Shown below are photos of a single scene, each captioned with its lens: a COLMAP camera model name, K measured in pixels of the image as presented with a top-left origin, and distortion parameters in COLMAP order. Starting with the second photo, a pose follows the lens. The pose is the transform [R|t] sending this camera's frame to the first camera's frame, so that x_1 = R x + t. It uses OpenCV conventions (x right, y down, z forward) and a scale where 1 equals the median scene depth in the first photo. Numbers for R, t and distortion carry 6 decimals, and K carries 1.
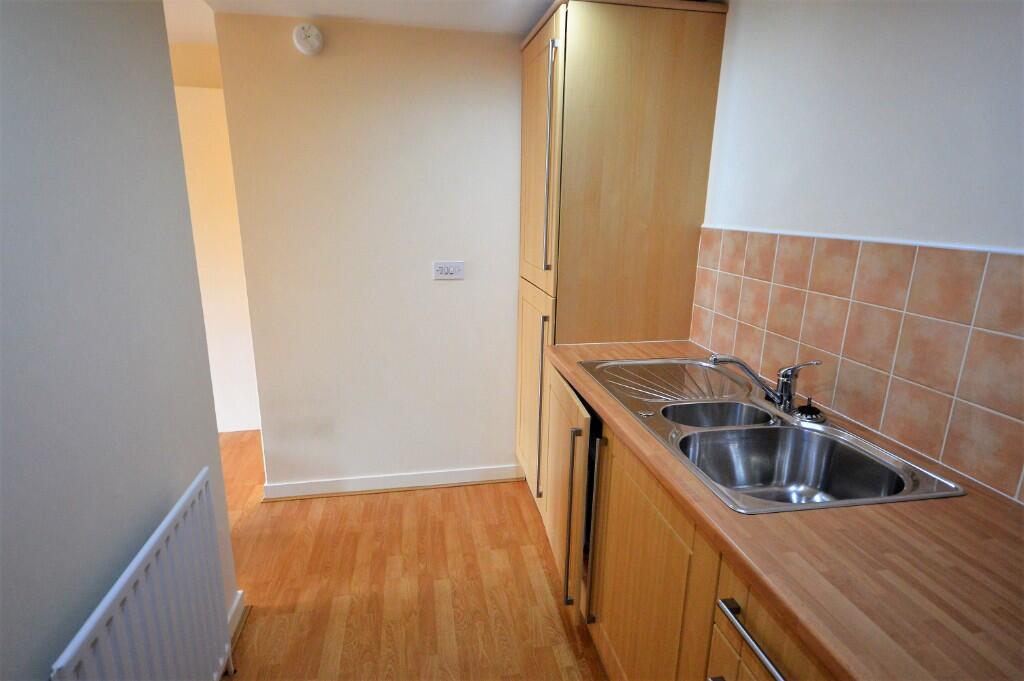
lens RADIAL K [[544.7, 0, 508.7], [0, 544.7, 338.0], [0, 0, 1]] dist [0.001851, -0.000675]
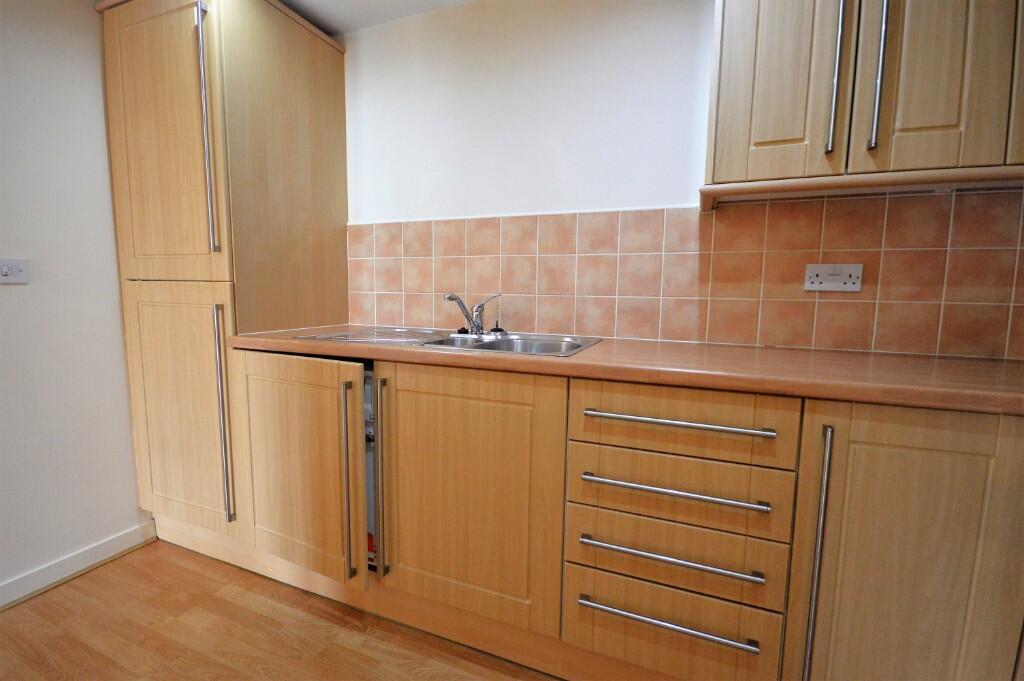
lens RADIAL K [[450.7, 0, 512.4], [0, 450.7, 339.6], [0, 0, 1]] dist [-0.001774, -0.001369]
pose [[0.531059, -0.106381, 0.840631, -0.350154], [0.207437, 0.978222, -0.007252, 0.138925], [-0.821551, 0.178229, 0.541560, 0.254150]]
